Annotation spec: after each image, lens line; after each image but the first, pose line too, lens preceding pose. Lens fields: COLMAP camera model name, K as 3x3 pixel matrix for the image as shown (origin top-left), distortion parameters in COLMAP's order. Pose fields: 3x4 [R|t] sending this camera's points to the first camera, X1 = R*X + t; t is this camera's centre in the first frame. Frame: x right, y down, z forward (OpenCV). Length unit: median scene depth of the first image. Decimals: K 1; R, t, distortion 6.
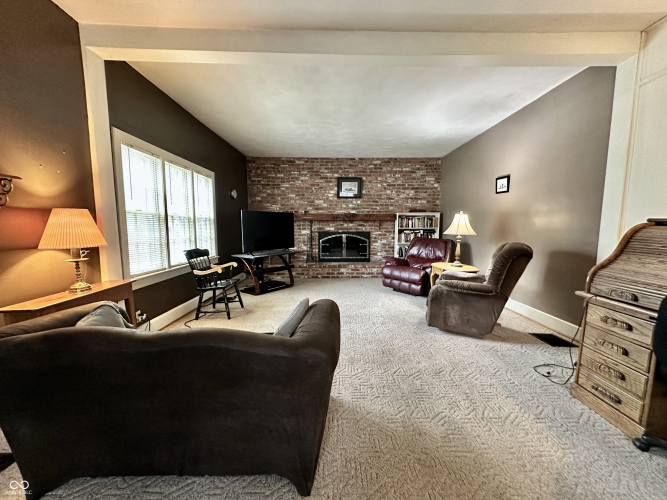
lens RADIAL K [[276.8, 0, 333.0], [0, 276.8, 254.9], [0, 0, 1]] dist [0.001328, 0.000193]
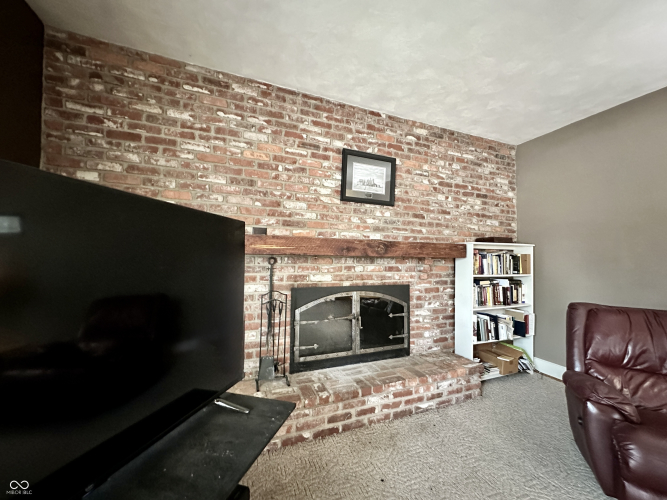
lens RADIAL K [[276.8, 0, 337.2], [0, 276.8, 249.7], [0, 0, 1]] dist [0.001328, 0.000193]
pose [[0.930395, 0.026360, 0.365609, -0.132021], [0.027003, 0.989772, -0.140078, -0.080711], [-0.365562, 0.140200, 0.920167, 0.651548]]
